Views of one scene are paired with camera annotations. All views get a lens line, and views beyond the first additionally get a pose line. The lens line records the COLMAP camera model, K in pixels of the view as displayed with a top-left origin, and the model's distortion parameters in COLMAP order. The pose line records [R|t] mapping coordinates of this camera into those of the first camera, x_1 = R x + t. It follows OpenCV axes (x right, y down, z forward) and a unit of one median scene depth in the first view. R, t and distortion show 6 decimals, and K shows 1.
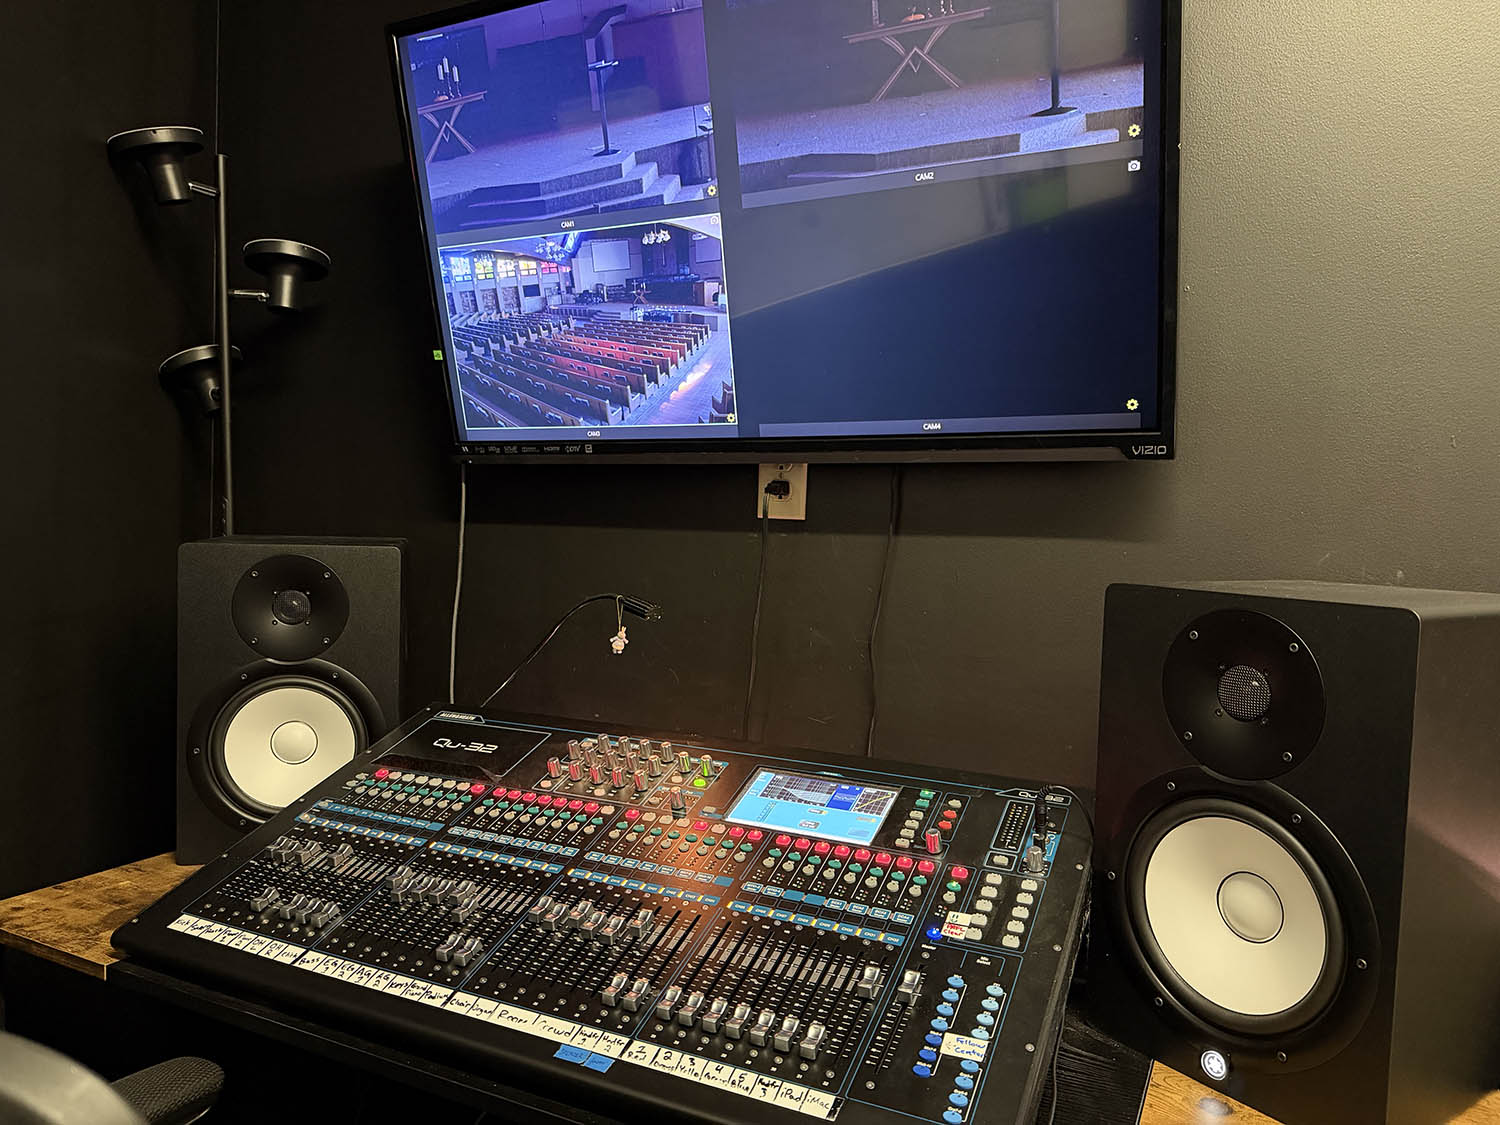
lens RADIAL K [[1067.8, 0, 765.8], [0, 1067.8, 563.3], [0, 0, 1]] dist [0.055702, -0.041202]
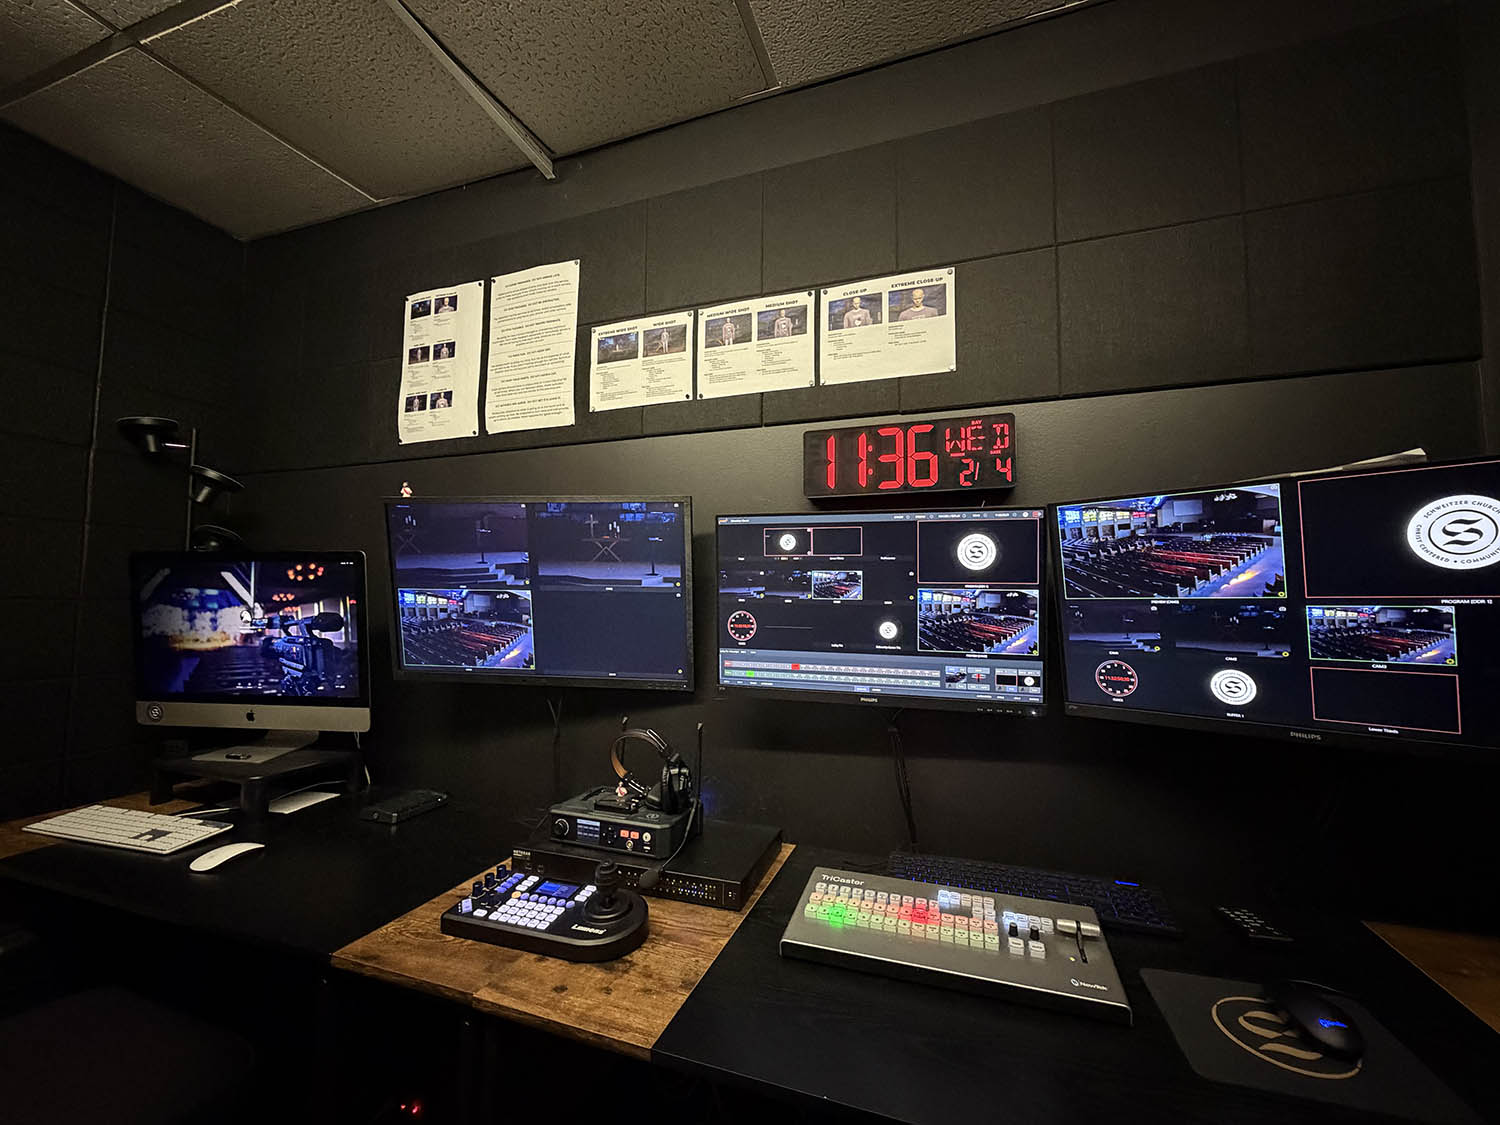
lens RADIAL K [[596.2, 0, 753.8], [0, 596.2, 561.0], [0, 0, 1]] dist [-0.000037, -0.000073]
pose [[0.938978, 0.029597, 0.342701, -0.029496], [0.015650, 0.991584, -0.128518, -0.189260], [-0.343621, 0.126039, 0.930612, -0.501171]]
